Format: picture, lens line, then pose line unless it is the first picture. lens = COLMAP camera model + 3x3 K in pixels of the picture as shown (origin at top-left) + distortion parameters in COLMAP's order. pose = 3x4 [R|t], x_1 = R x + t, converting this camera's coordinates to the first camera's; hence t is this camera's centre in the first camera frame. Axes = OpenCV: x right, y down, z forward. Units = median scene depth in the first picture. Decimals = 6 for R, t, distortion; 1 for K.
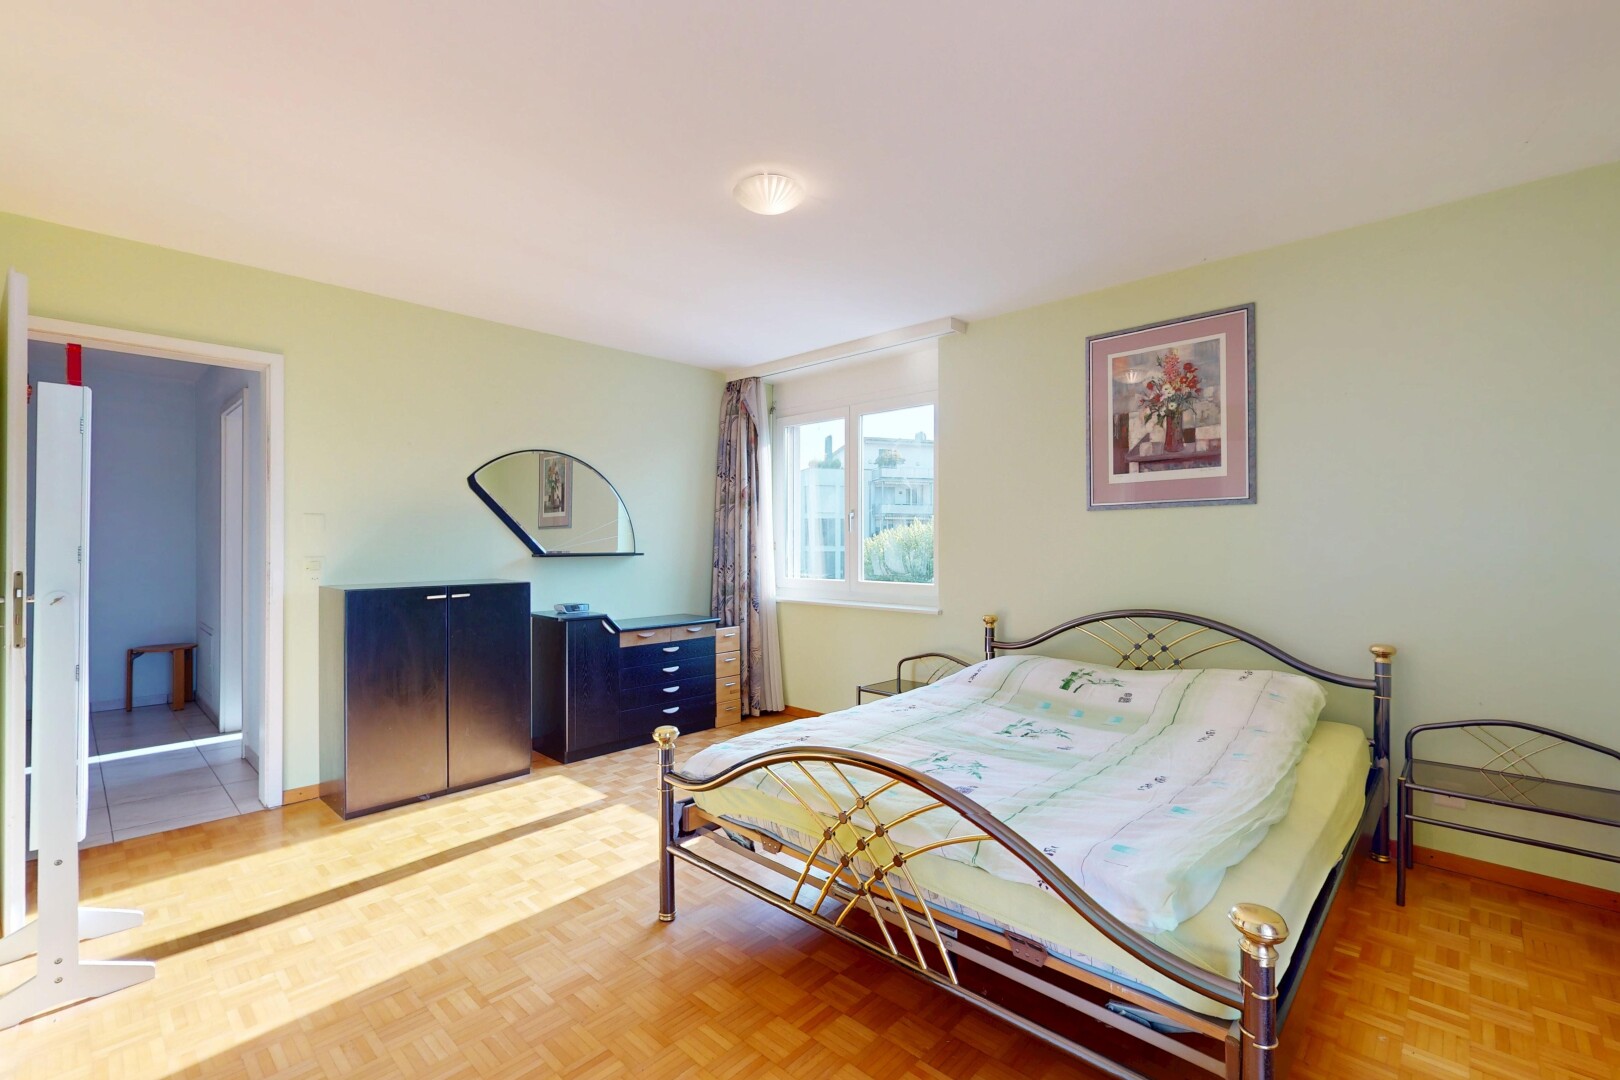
lens RADIAL K [[702.1, 0, 808.7], [0, 702.1, 542.1], [0, 0, 1]] dist [0.000723, -0.000260]
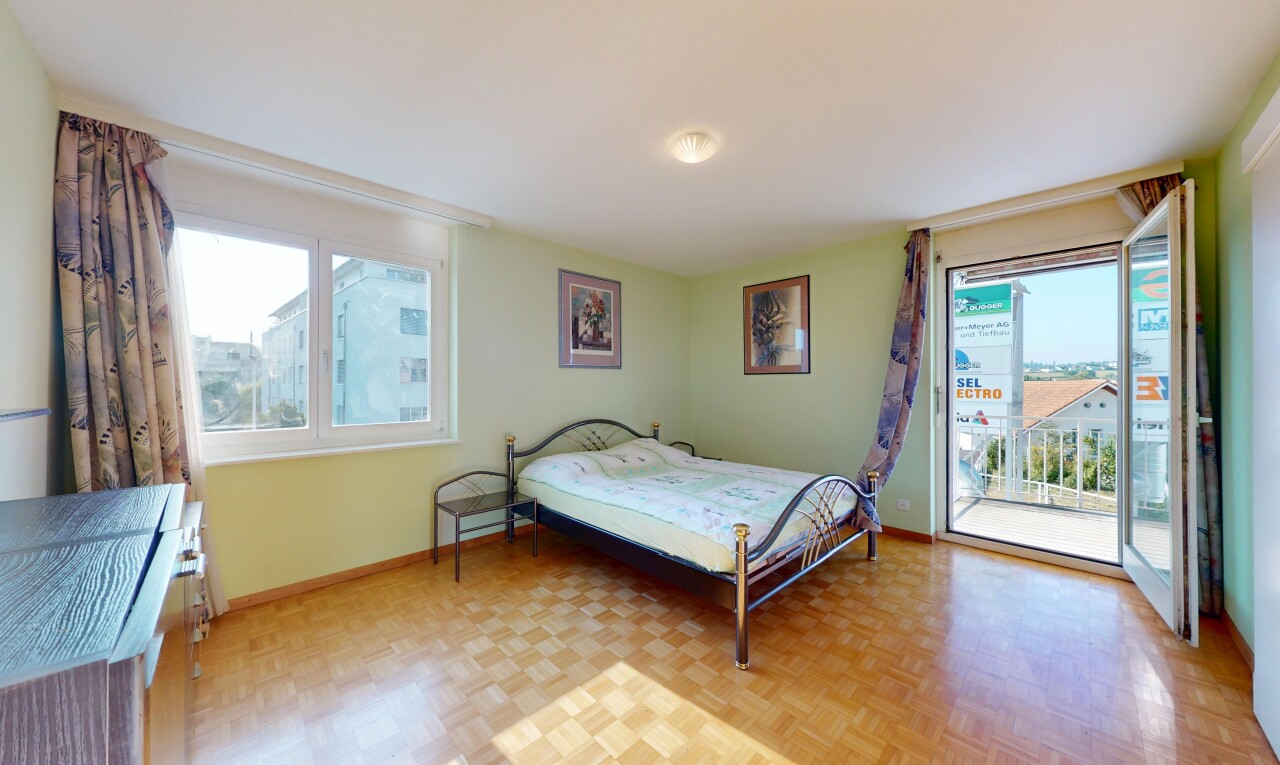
lens RADIAL K [[430.1, 0, 643.5], [0, 430.1, 383.9], [0, 0, 1]] dist [0.000354, -0.000006]
pose [[0.037495, -0.000710, 0.999297, -0.720265], [-0.004657, 0.999989, 0.000885, -0.005929], [-0.999286, -0.004687, 0.037492, 0.803868]]
